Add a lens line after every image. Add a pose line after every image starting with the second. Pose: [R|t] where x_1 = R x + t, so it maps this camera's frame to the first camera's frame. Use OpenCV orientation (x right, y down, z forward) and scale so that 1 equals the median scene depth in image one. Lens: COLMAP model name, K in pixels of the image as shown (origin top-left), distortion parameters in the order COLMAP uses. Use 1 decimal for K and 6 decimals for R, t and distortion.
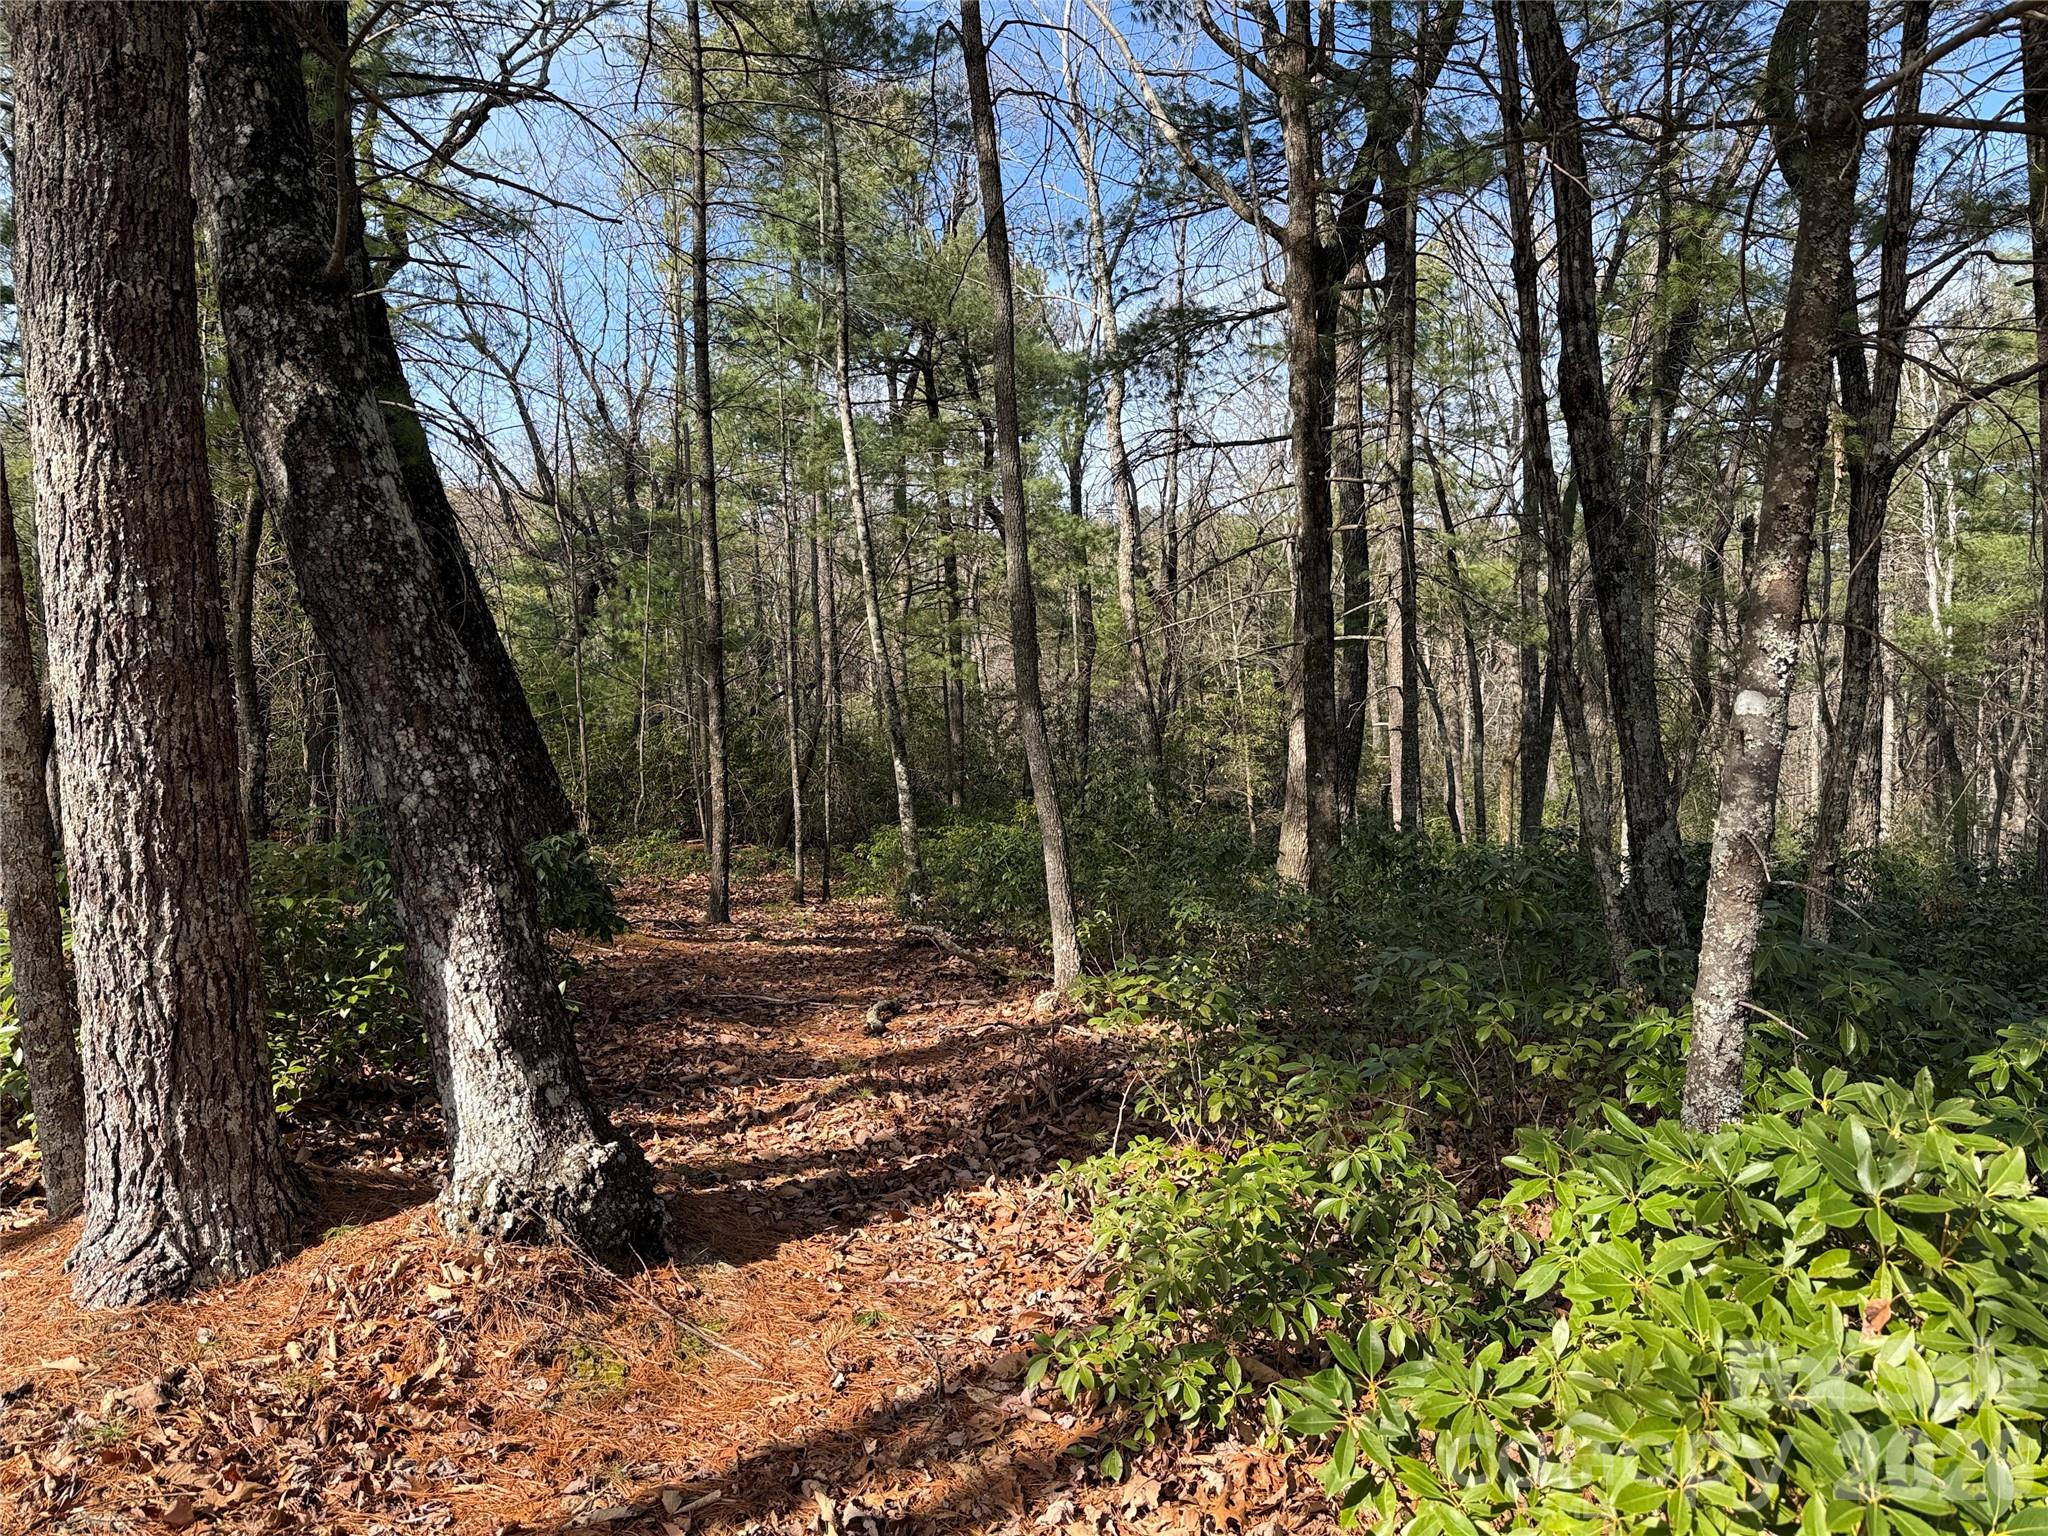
lens RADIAL K [[1442.8, 0, 1024.0], [0, 1442.8, 768.0], [0, 0, 1]] dist [-0.001523, -0.002516]
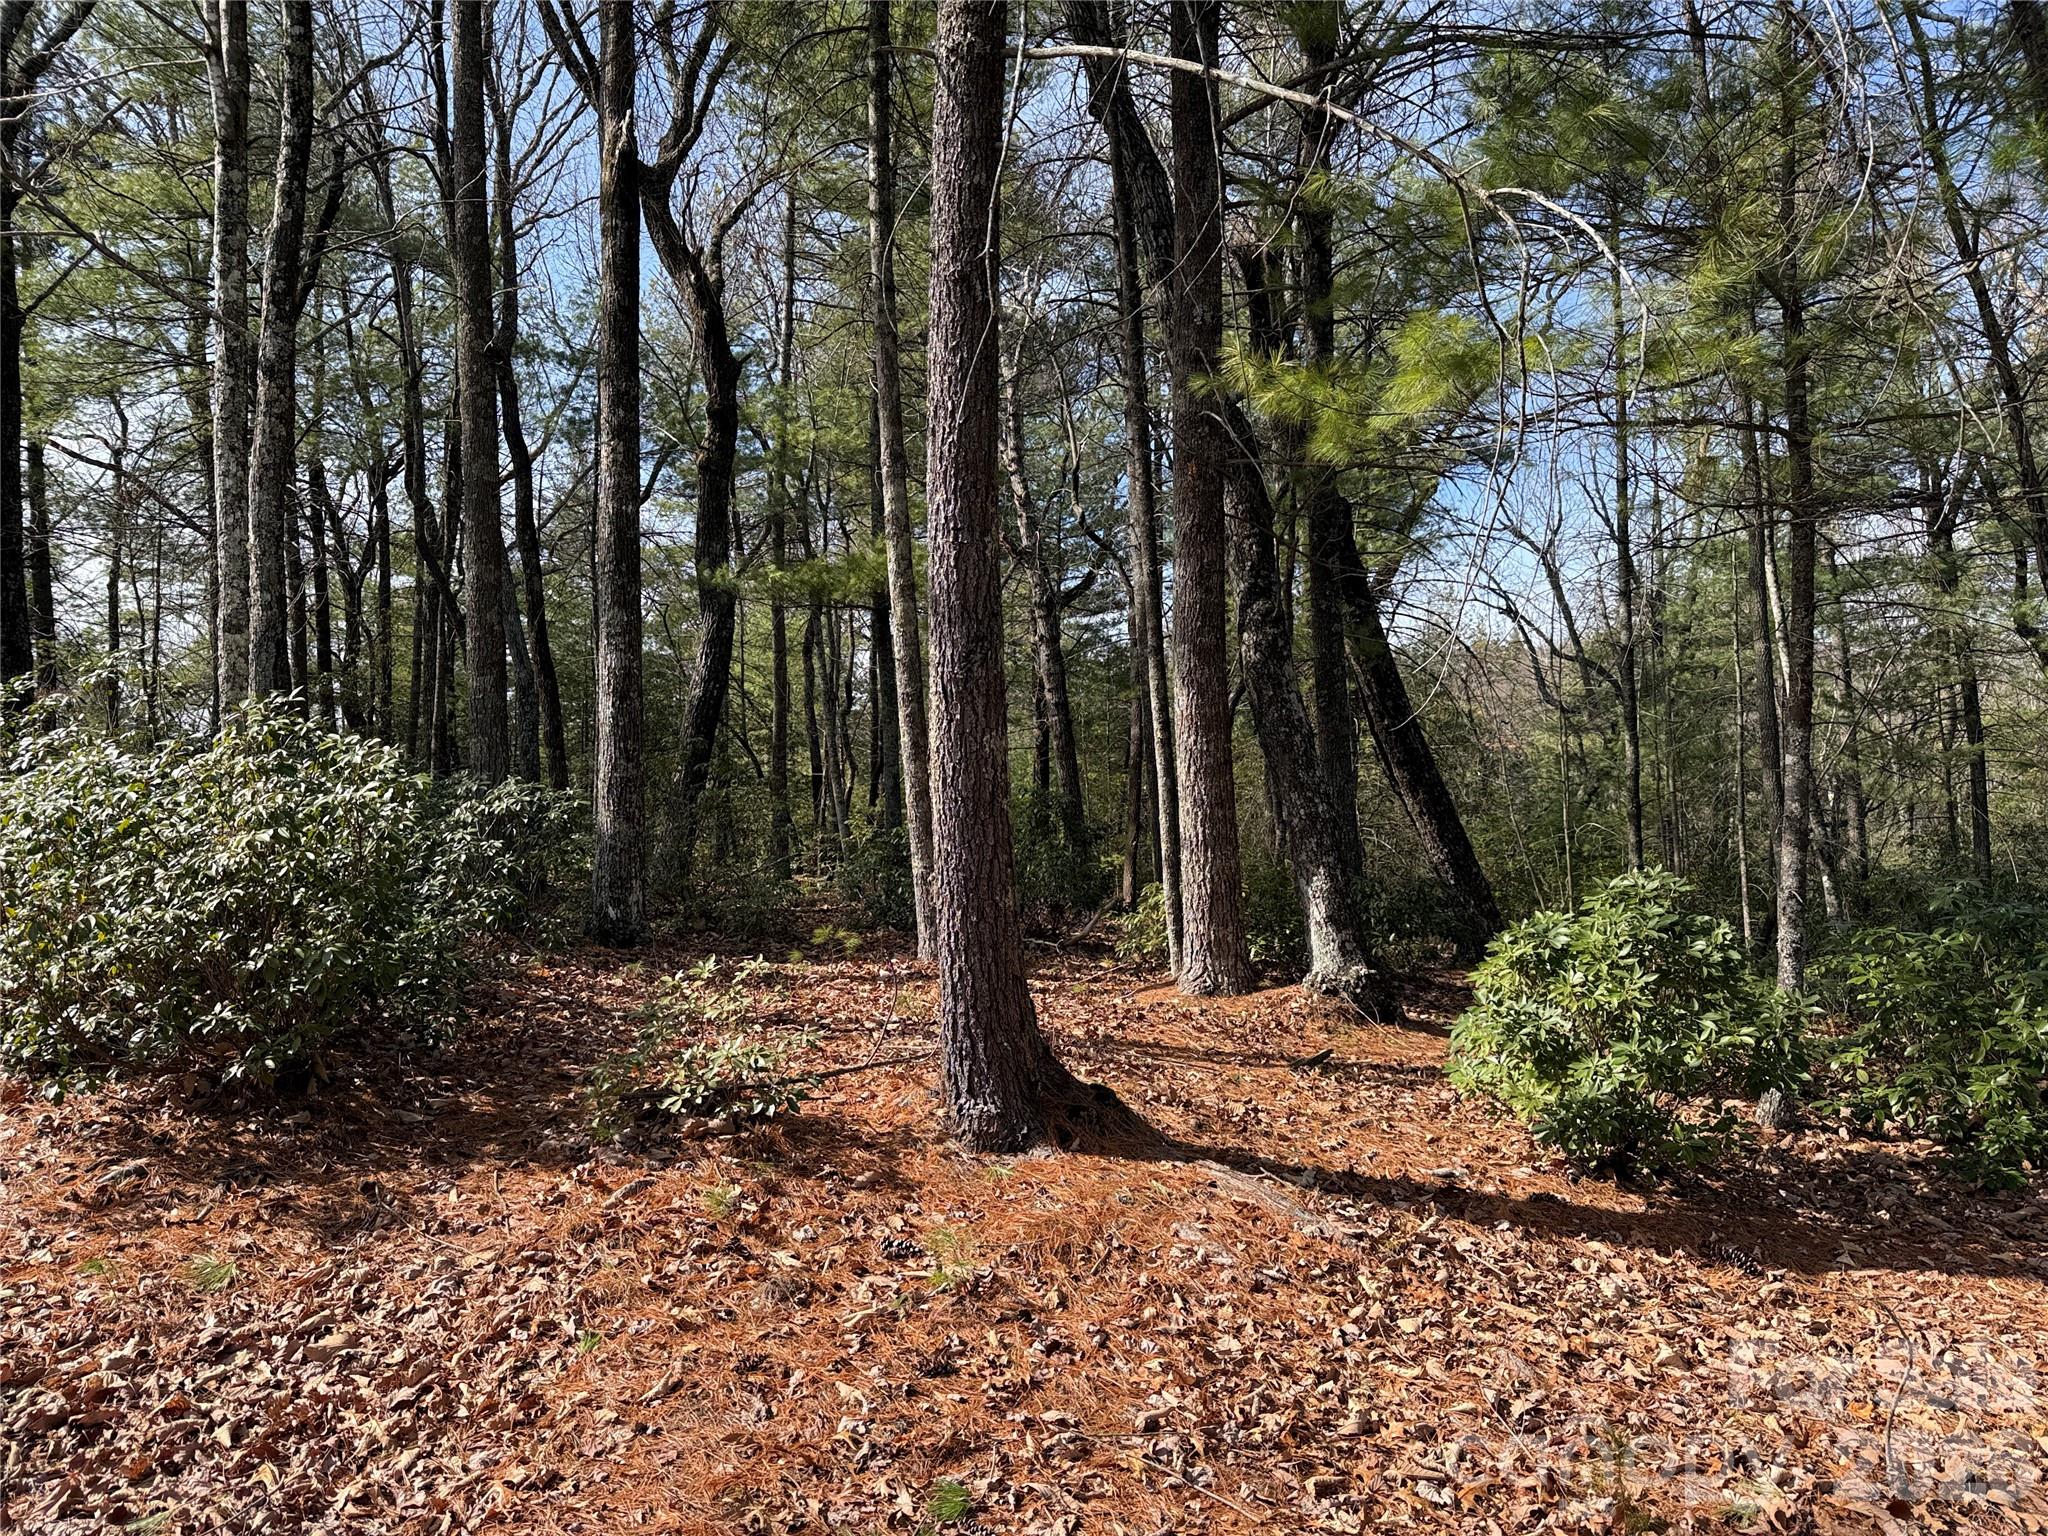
lens RADIAL K [[1442.8, 0, 1024.0], [0, 1442.8, 768.0], [0, 0, 1]] dist [-0.001523, -0.002516]
pose [[0.758198, -0.031539, -0.651261, 0.866444], [-0.036708, 0.995181, -0.090929, 0.179008], [0.650990, 0.092849, 0.753386, -1.225931]]
